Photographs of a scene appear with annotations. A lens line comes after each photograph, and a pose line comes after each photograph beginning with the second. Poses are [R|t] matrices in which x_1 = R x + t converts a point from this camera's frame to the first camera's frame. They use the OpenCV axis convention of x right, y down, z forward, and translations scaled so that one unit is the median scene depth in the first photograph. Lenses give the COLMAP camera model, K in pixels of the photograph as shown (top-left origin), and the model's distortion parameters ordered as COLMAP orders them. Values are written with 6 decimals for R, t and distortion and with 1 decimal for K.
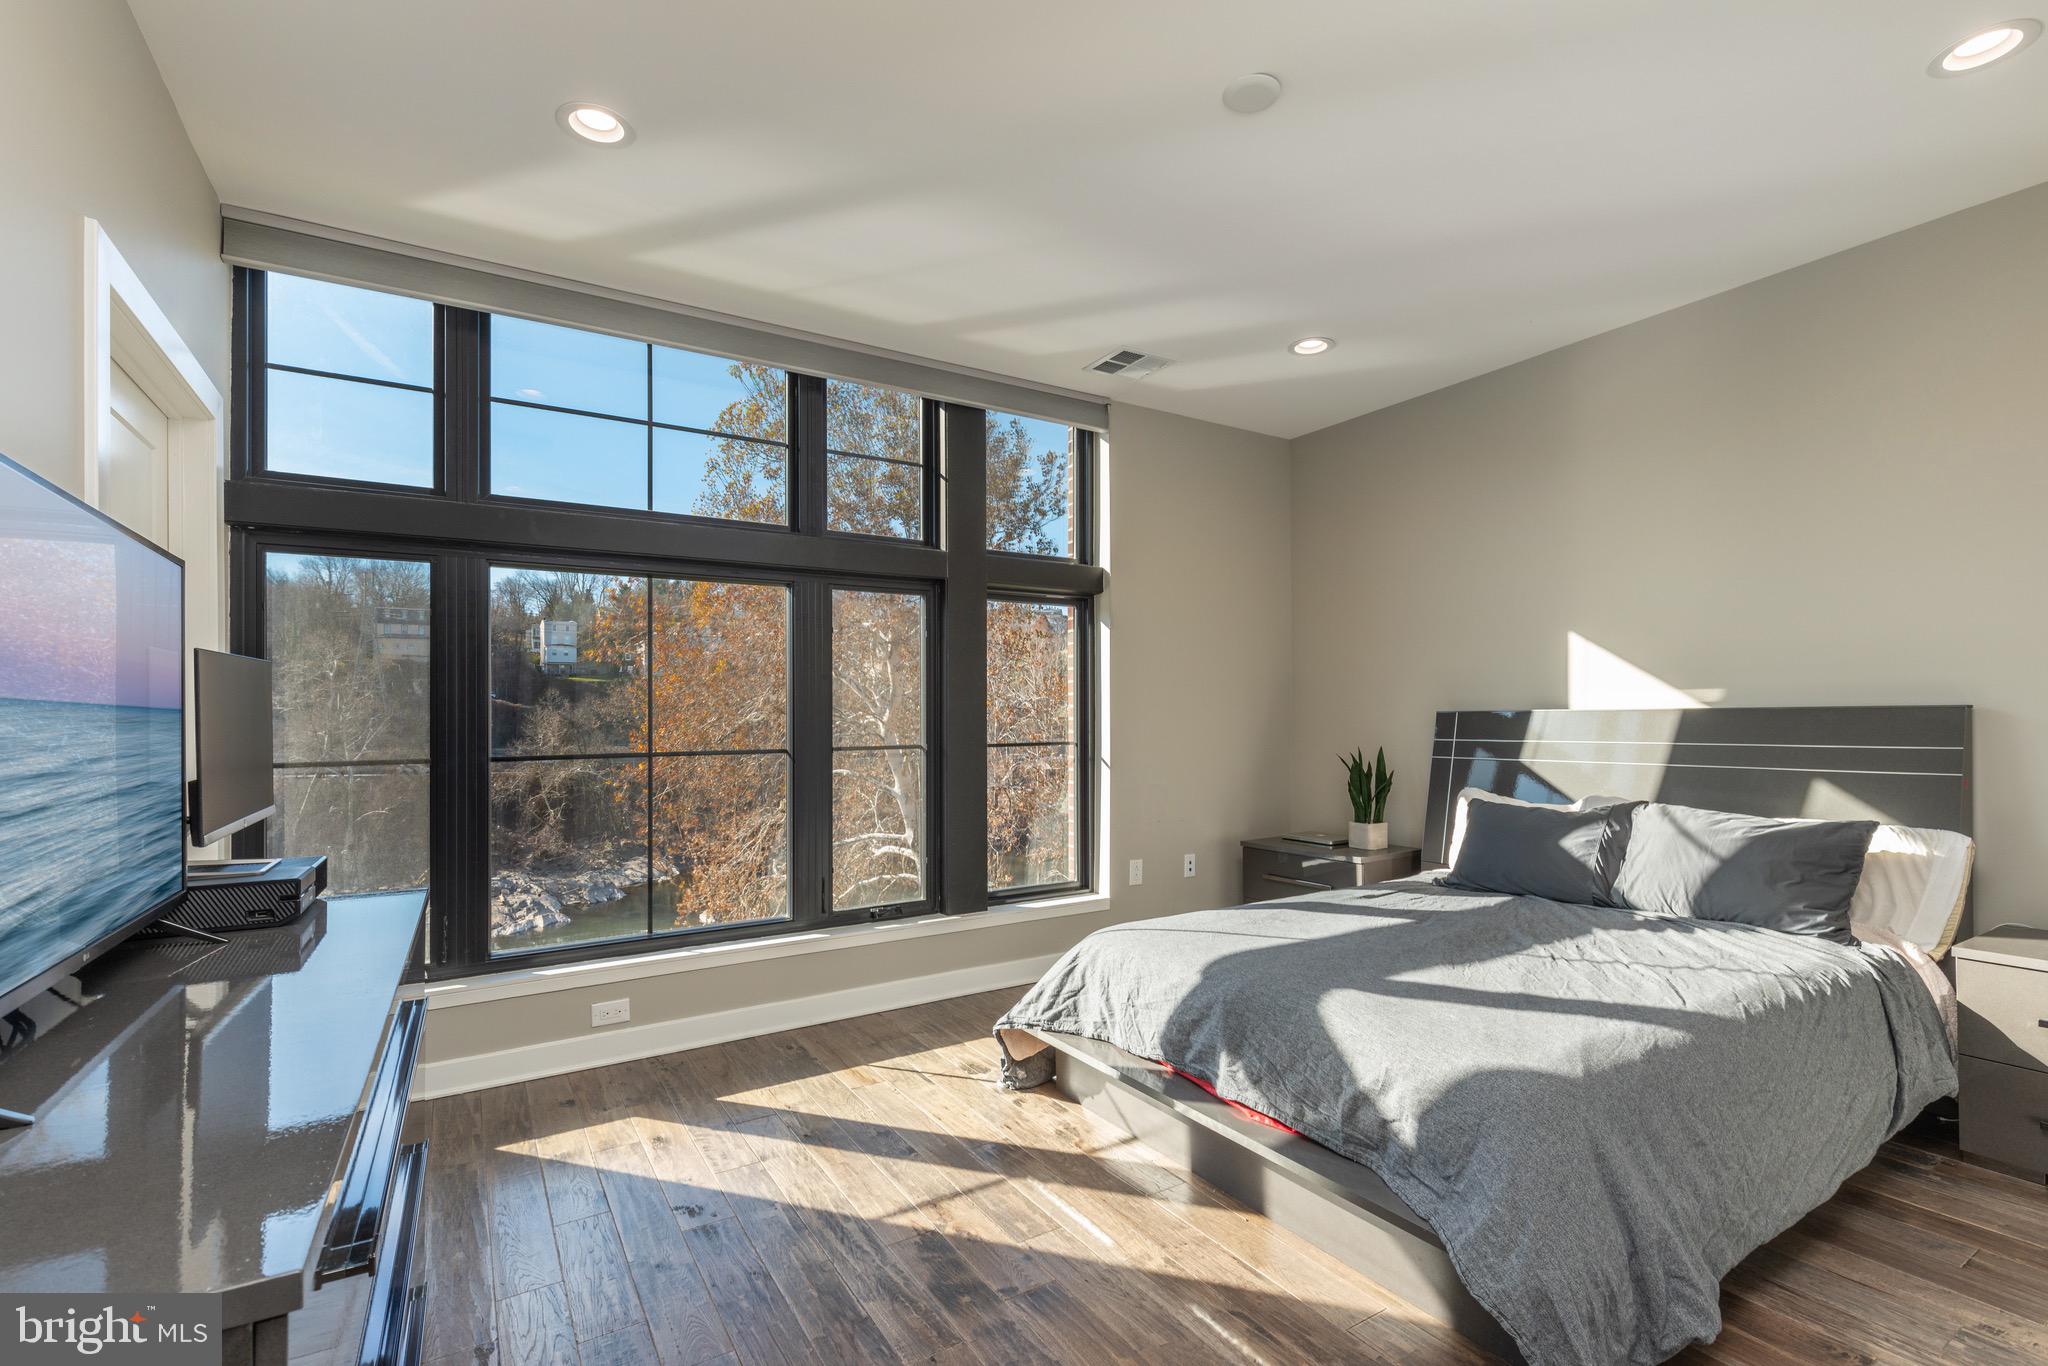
lens RADIAL K [[921.2, 0, 1020.0], [0, 921.2, 697.6], [0, 0, 1]] dist [0.011918, -0.001467]
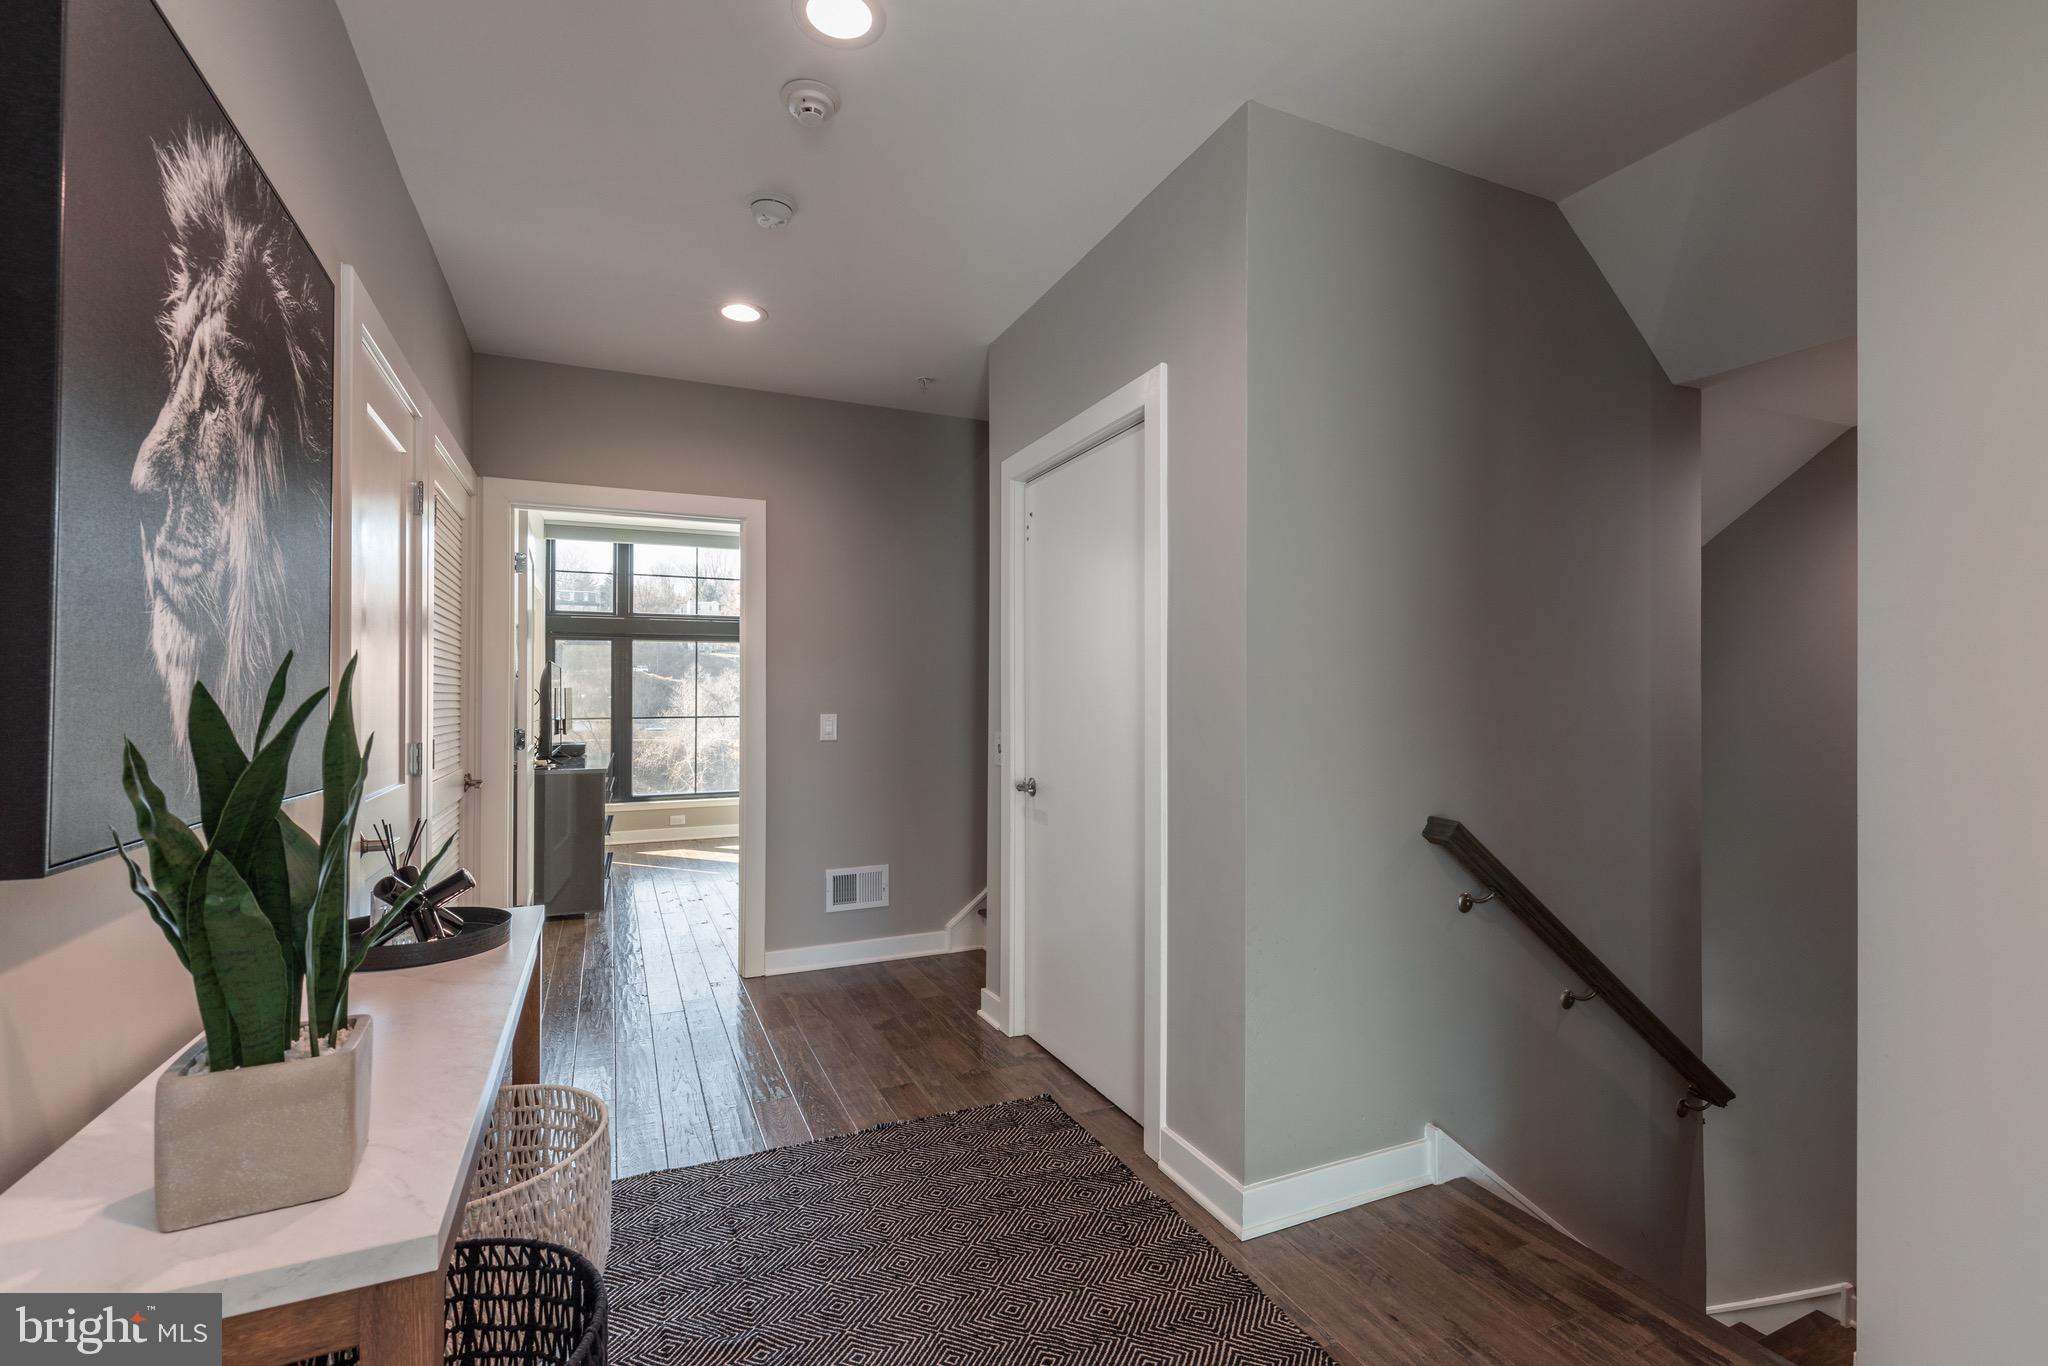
lens RADIAL K [[921.2, 0, 1030.6], [0, 921.2, 686.0], [0, 0, 1]] dist [0.011918, -0.001467]
pose [[0.992356, 0.009684, -0.123027, 0.831985], [-0.008106, 0.999878, 0.013321, -0.064729], [0.123141, -0.012222, 0.992314, -1.395681]]
